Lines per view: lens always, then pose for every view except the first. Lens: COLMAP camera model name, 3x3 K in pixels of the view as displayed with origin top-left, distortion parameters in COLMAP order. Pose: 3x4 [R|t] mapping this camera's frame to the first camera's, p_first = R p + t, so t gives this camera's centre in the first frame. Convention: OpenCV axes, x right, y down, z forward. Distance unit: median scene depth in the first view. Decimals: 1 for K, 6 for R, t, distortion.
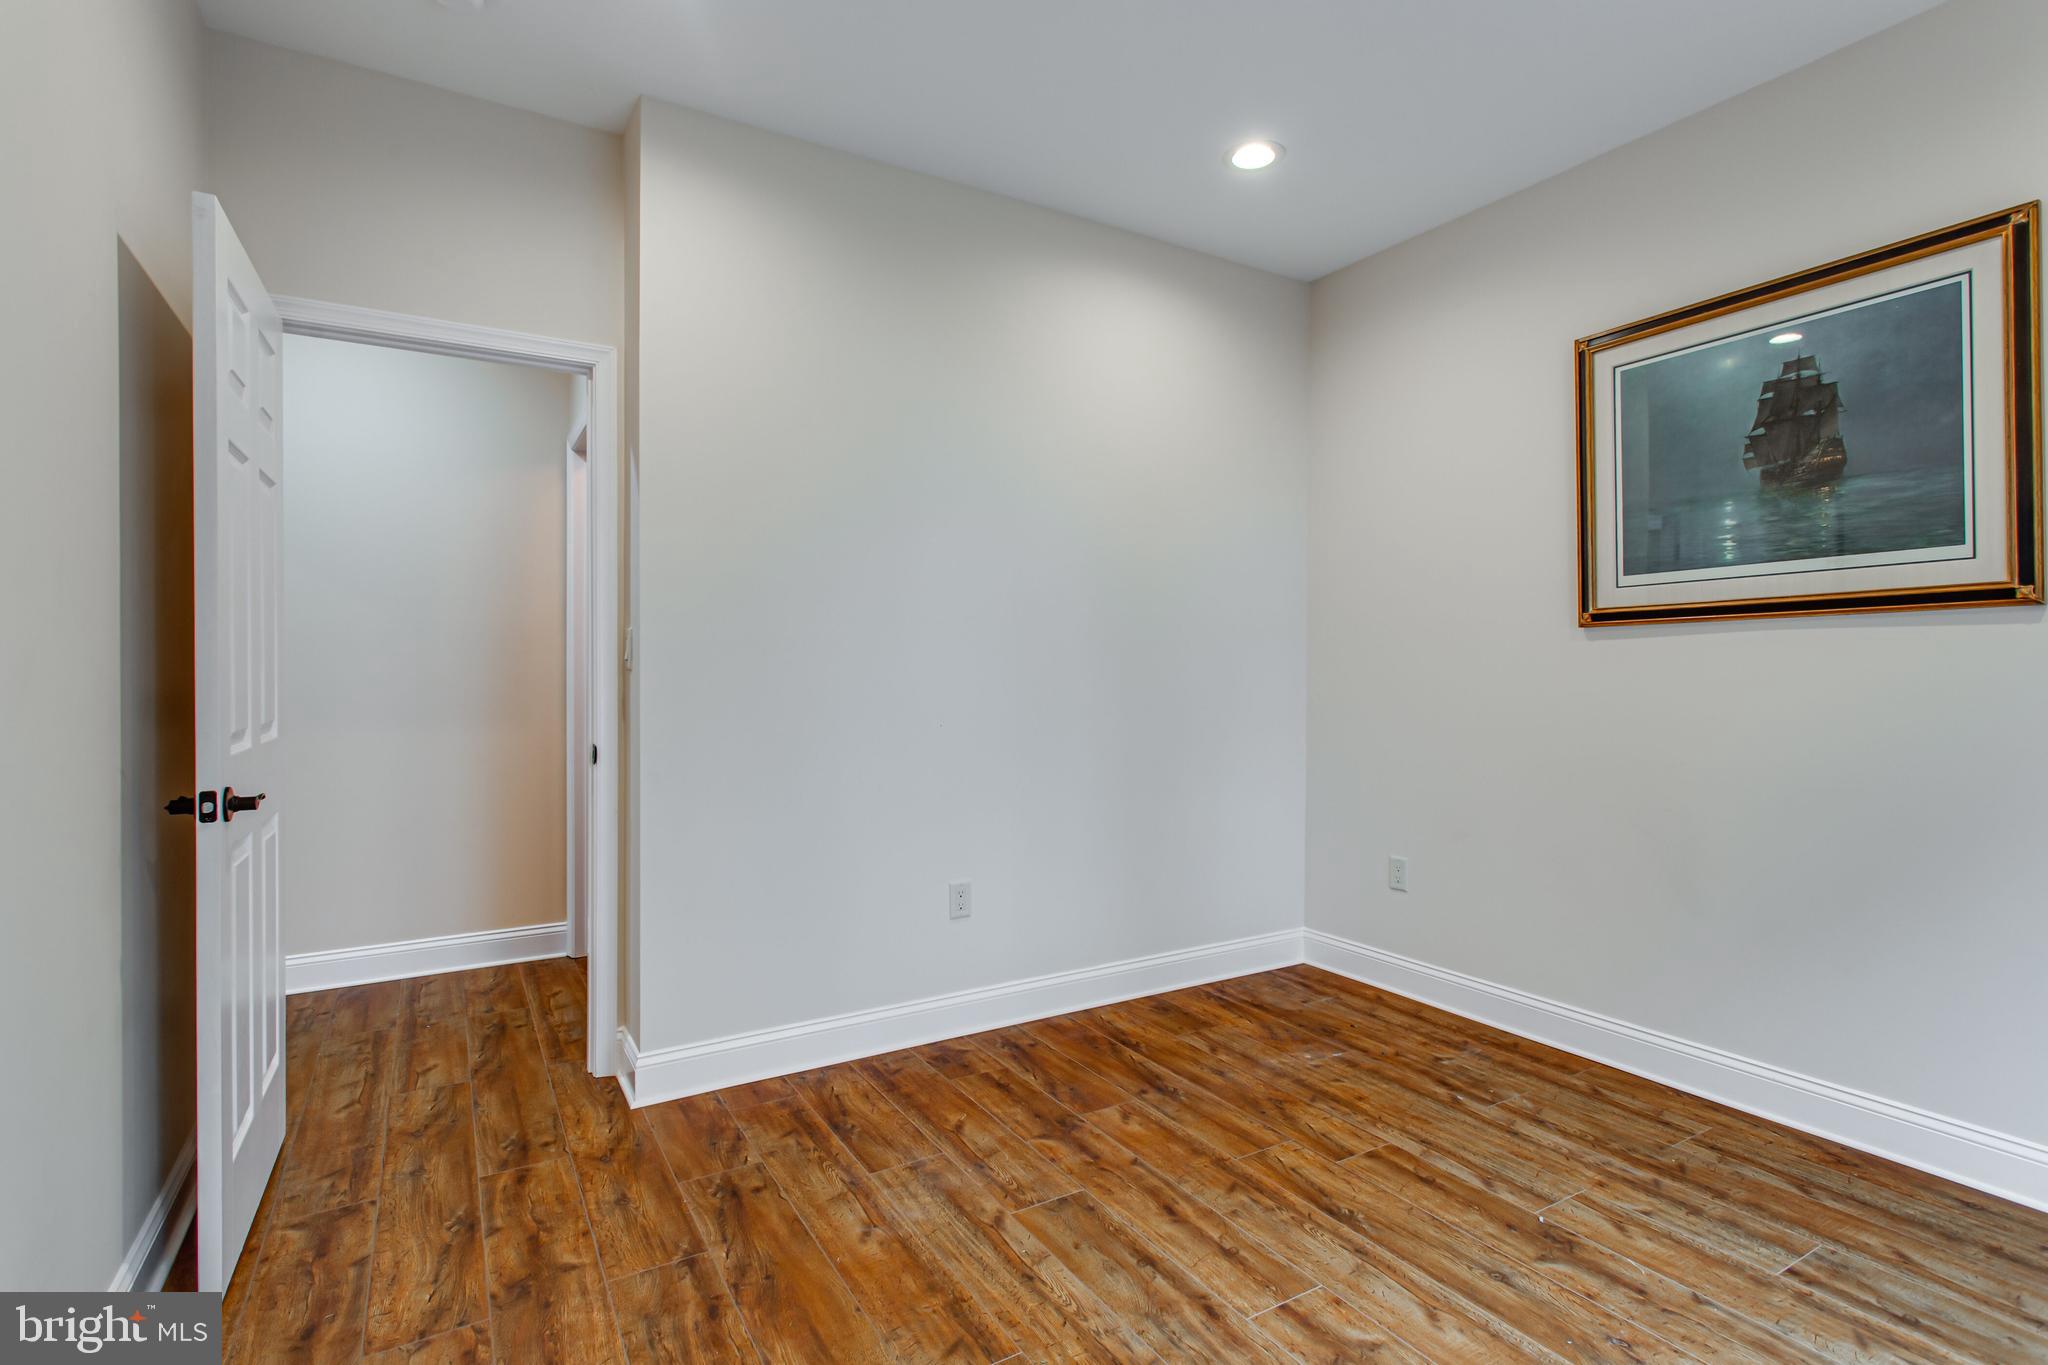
lens RADIAL K [[991.6, 0, 1023.1], [0, 991.6, 674.3], [0, 0, 1]] dist [0.004475, -0.000542]
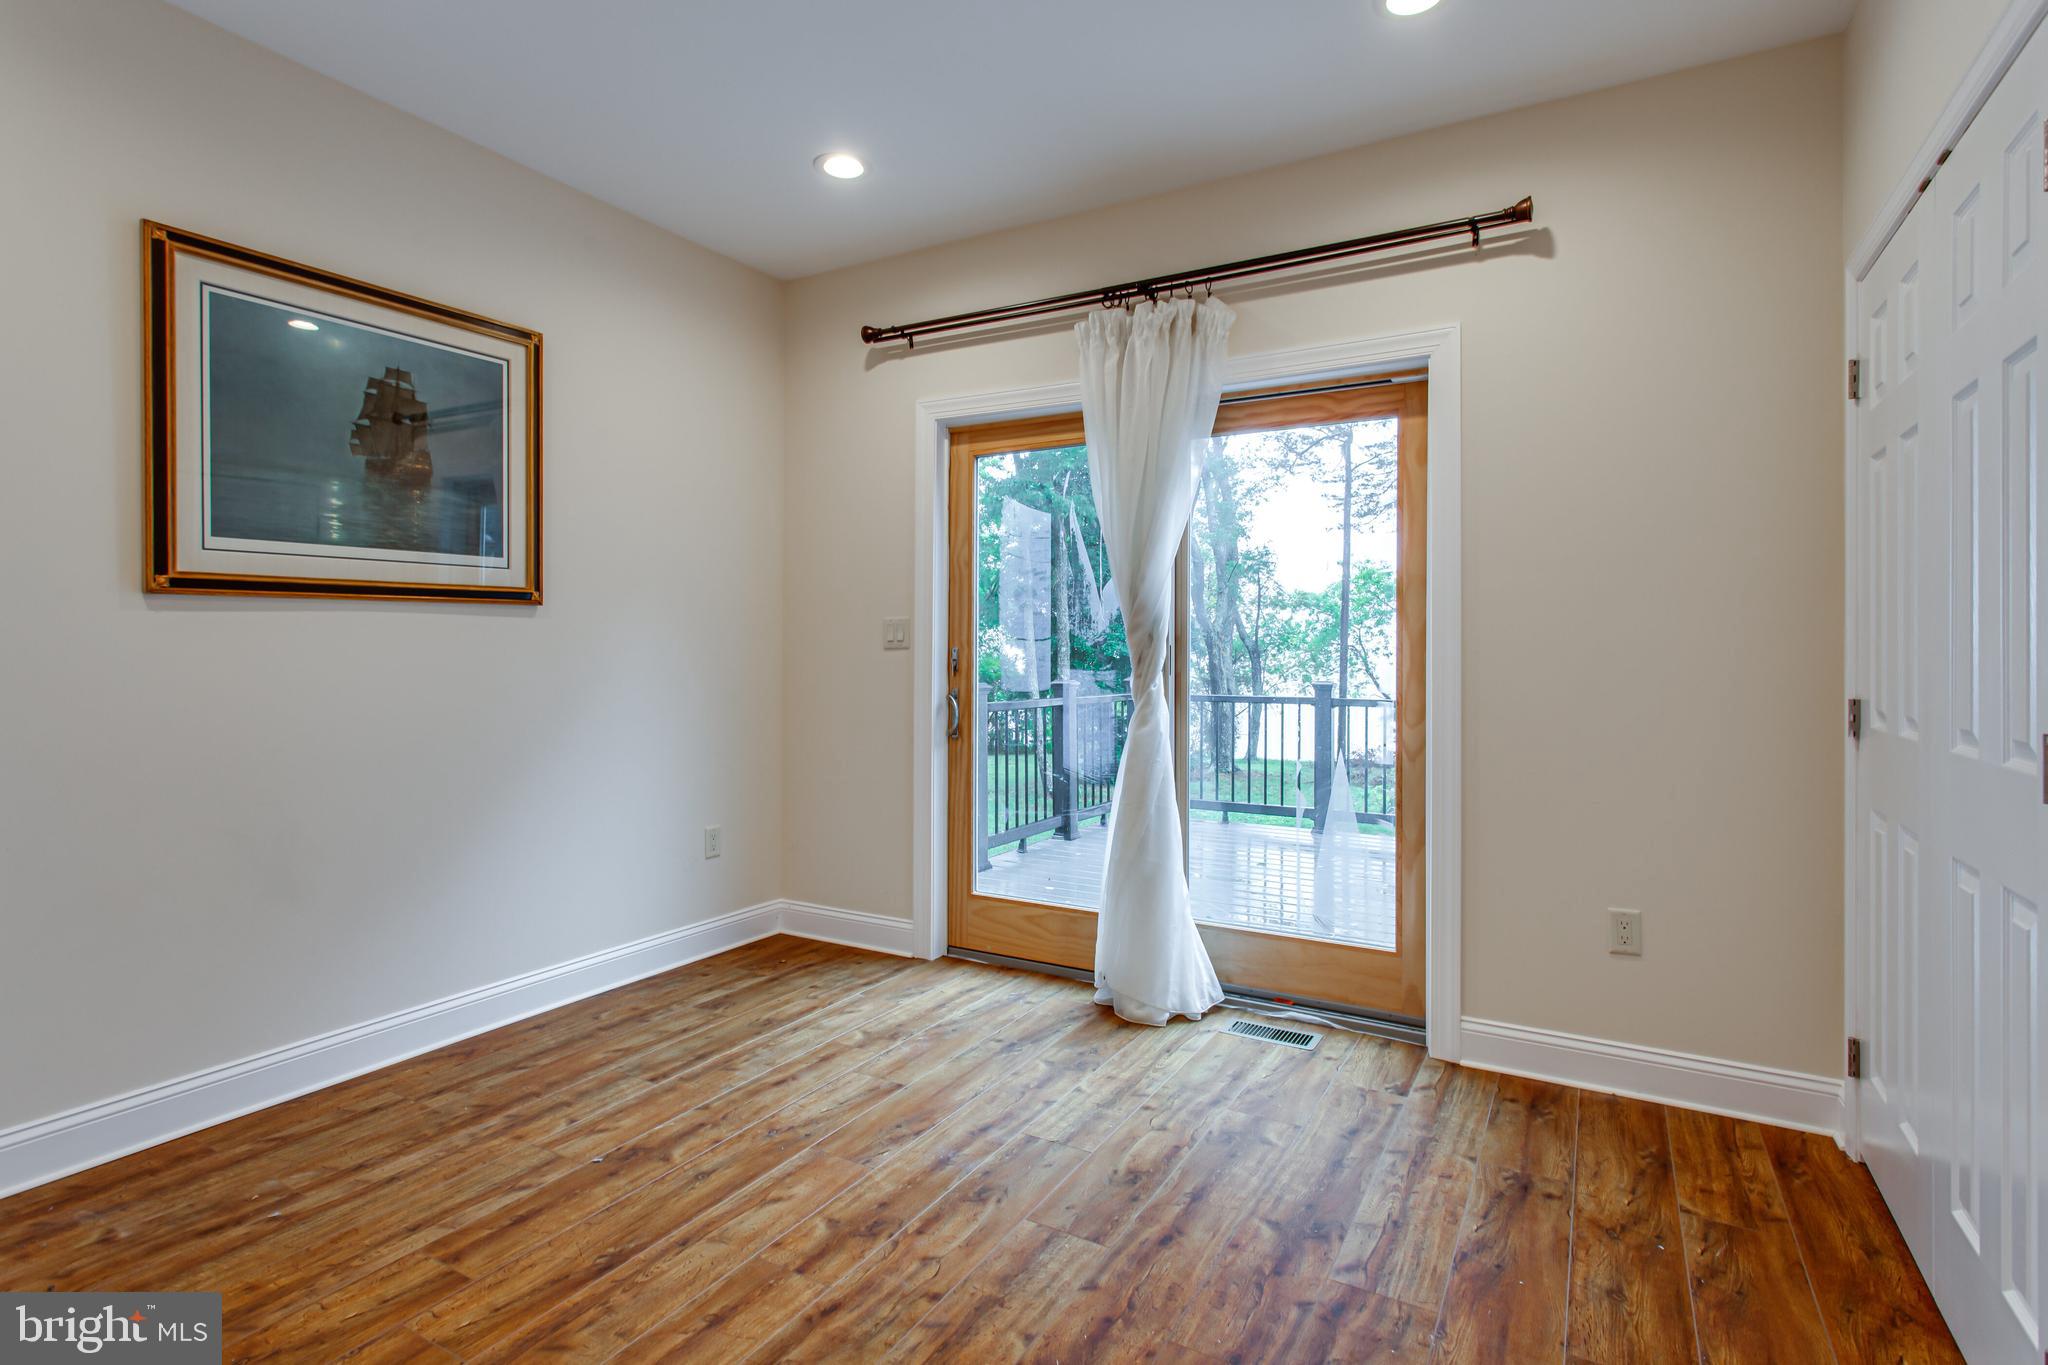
lens RADIAL K [[991.6, 0, 1032.1], [0, 991.6, 650.0], [0, 0, 1]] dist [0.004475, -0.000542]
pose [[-0.490938, 0.000098, 0.871195, -0.553270], [0.001275, 0.999999, 0.000605, -0.003196], [-0.871194, 0.001408, -0.490937, 0.956658]]
